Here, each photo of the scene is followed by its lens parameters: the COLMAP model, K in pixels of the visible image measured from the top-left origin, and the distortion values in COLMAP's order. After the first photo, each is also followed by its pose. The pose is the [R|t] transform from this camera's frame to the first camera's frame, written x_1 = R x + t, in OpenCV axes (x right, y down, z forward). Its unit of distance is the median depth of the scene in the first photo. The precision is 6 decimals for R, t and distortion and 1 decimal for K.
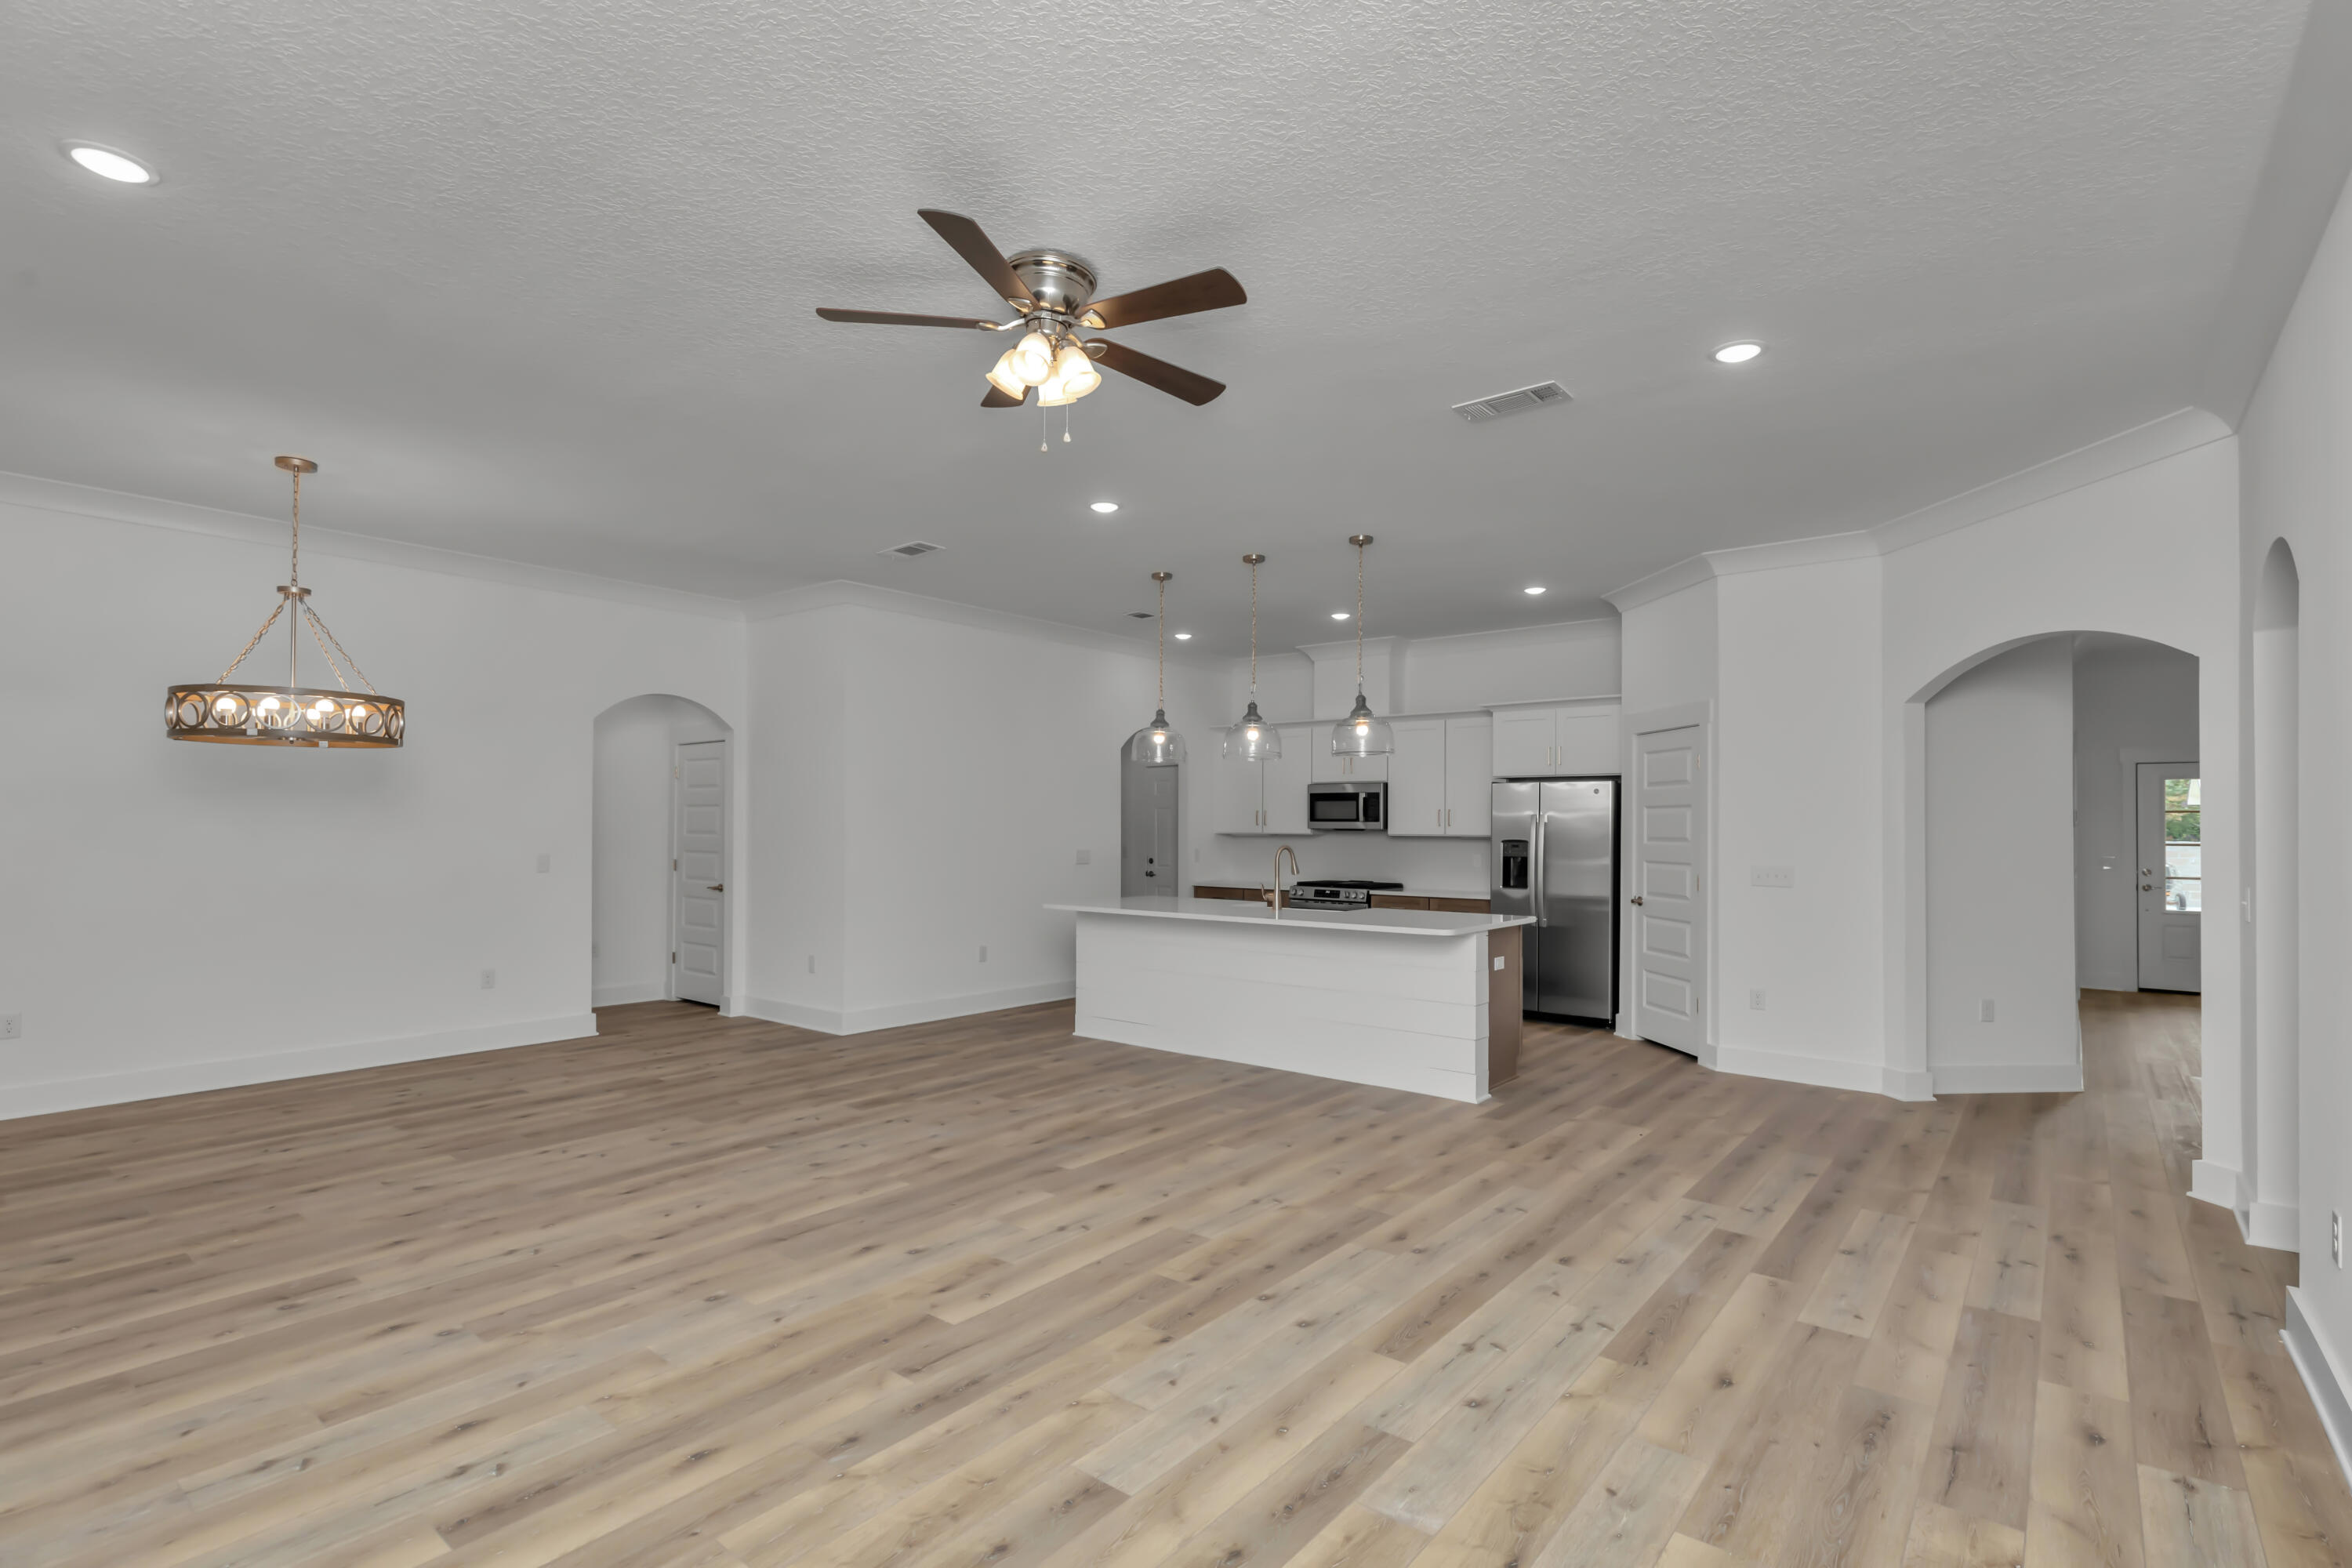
lens RADIAL K [[1176.7, 0, 1176.6], [0, 1176.7, 815.8], [0, 0, 1]] dist [-0.000782, -0.000105]
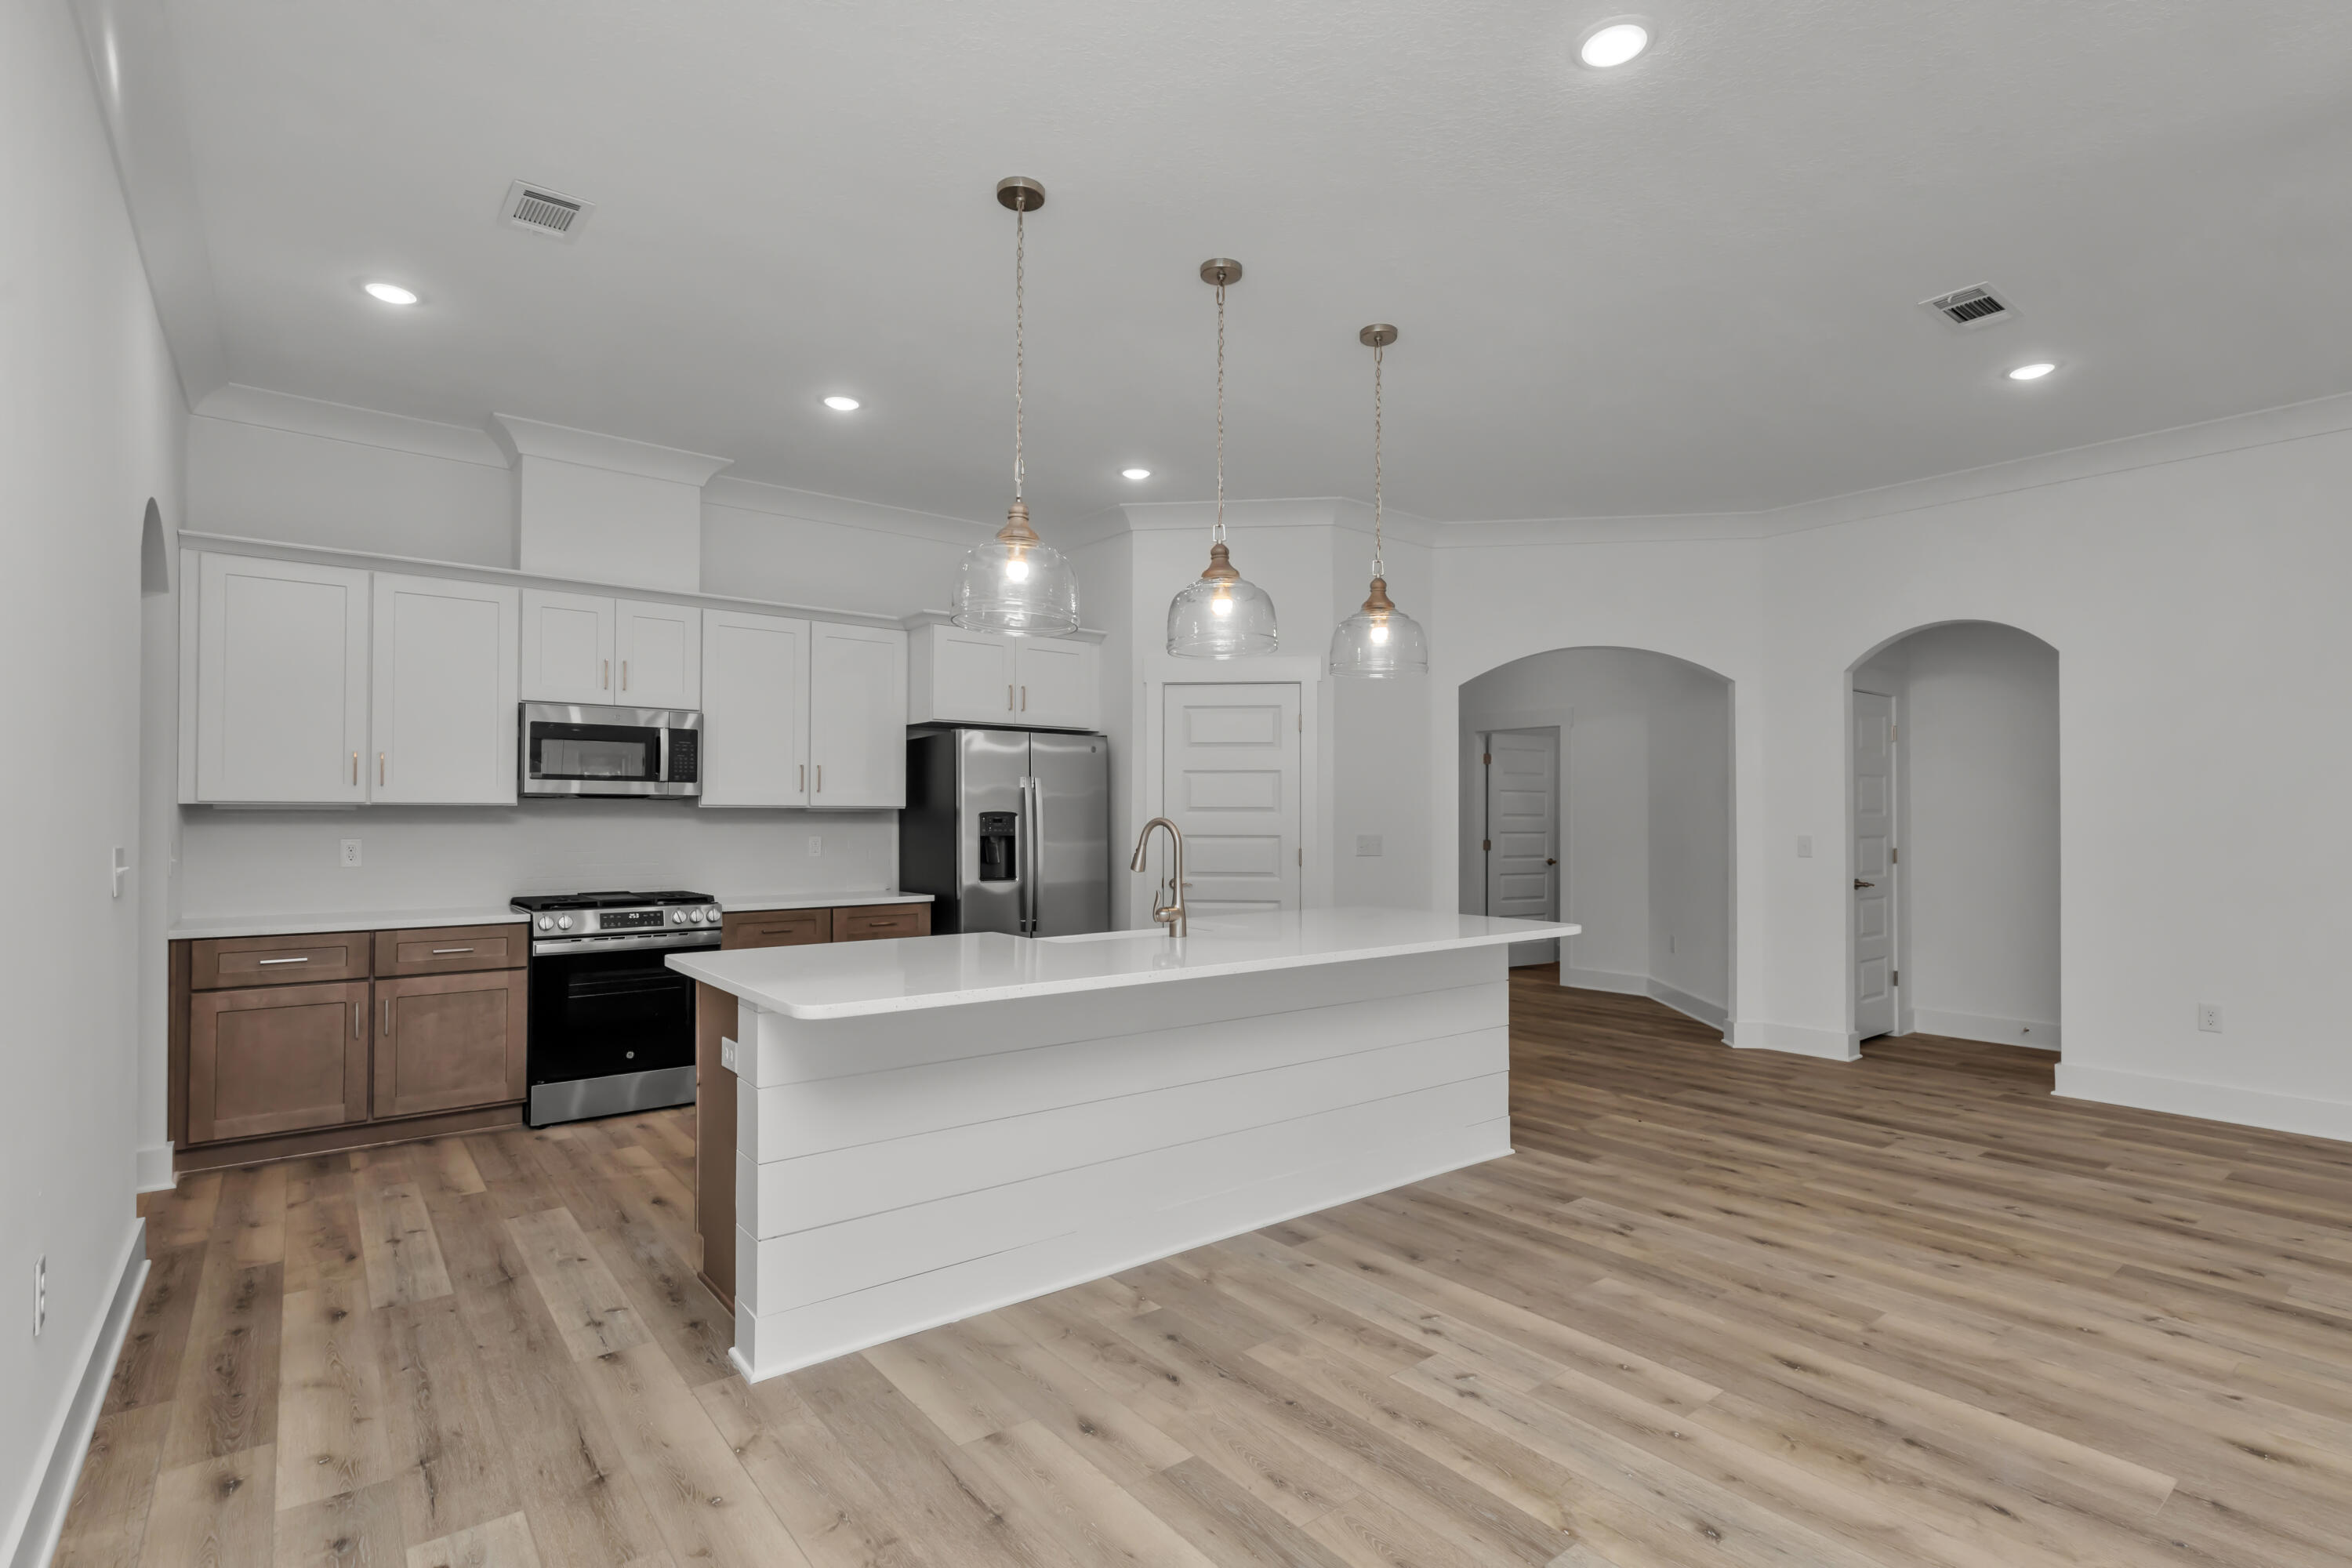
lens RADIAL K [[1131.5, 0, 1234.7], [0, 1131.5, 807.5], [0, 0, 1]] dist [0.002674, 0.000030]
pose [[0.188997, 0.002400, 0.981975, -0.547797], [-0.010520, 0.999945, -0.000419, 0.025904], [-0.981921, -0.010251, 0.189012, 1.144570]]
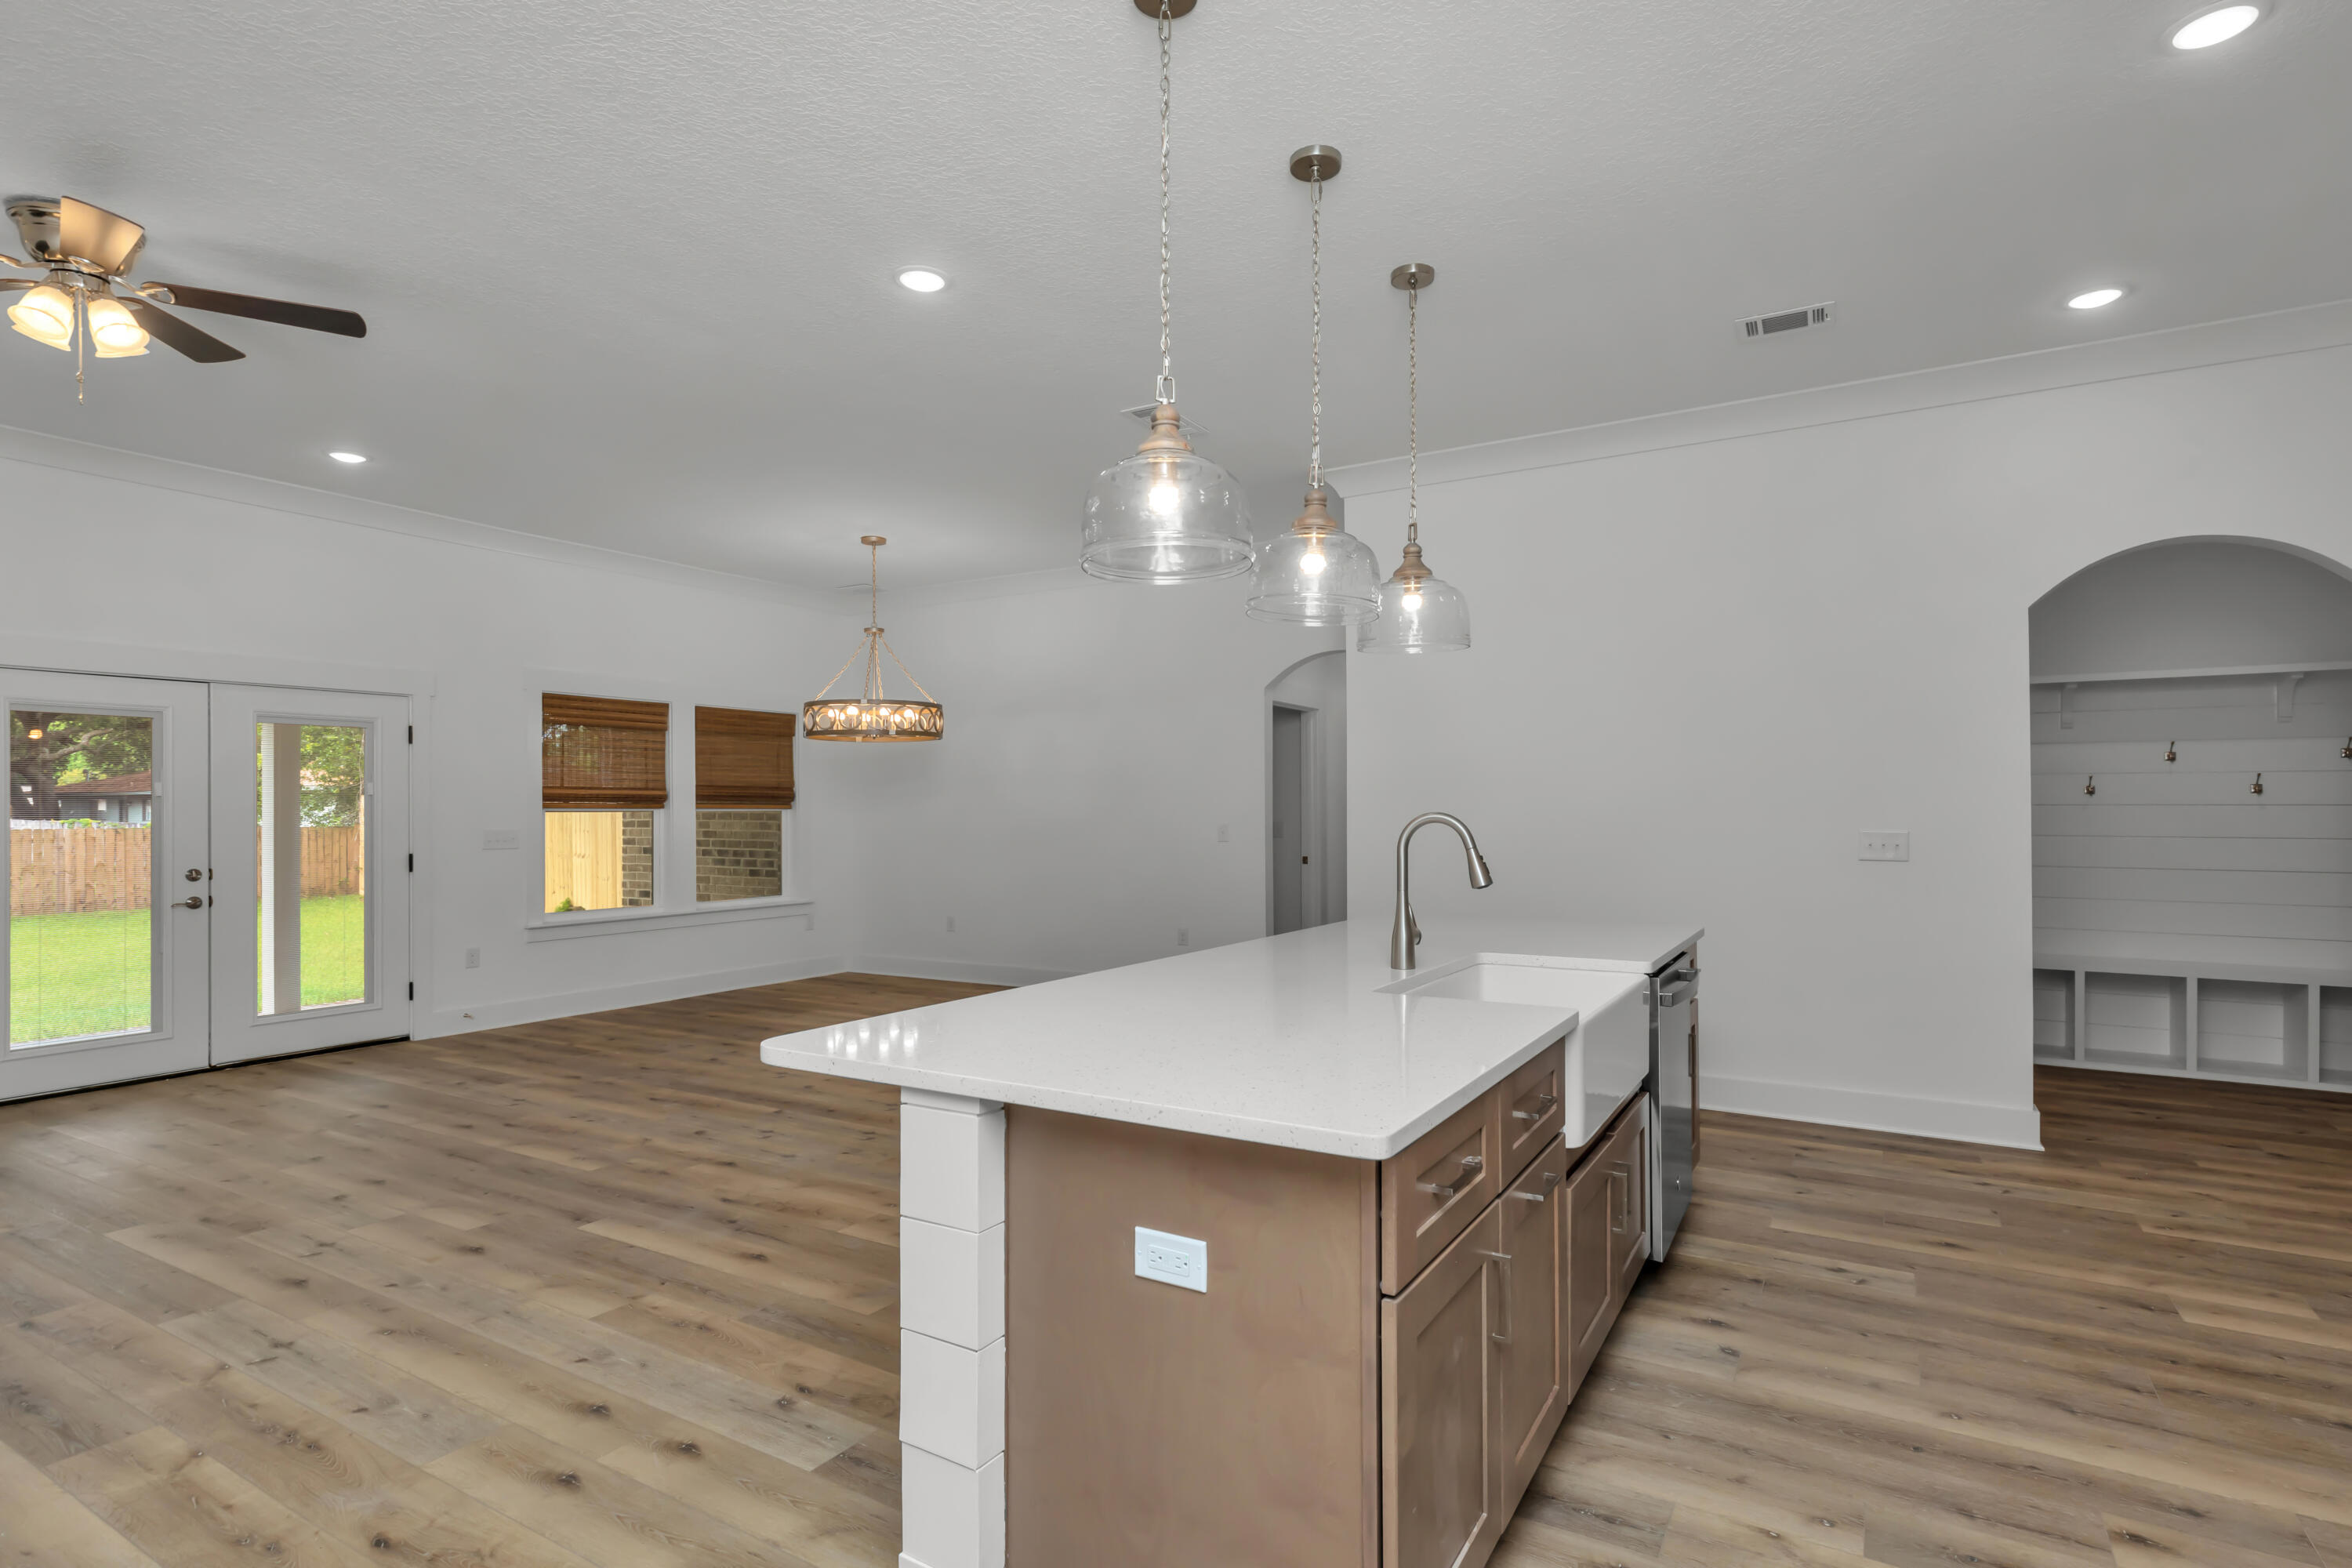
lens RADIAL K [[1143.0, 0, 1180.3], [0, 1143.0, 717.3], [0, 0, 1]] dist [-0.001845, -0.000888]
pose [[0.131074, -0.087818, -0.987475, 0.627158], [0.013608, 0.996134, -0.086782, 0.039425], [0.991279, -0.002063, 0.131762, 1.137947]]
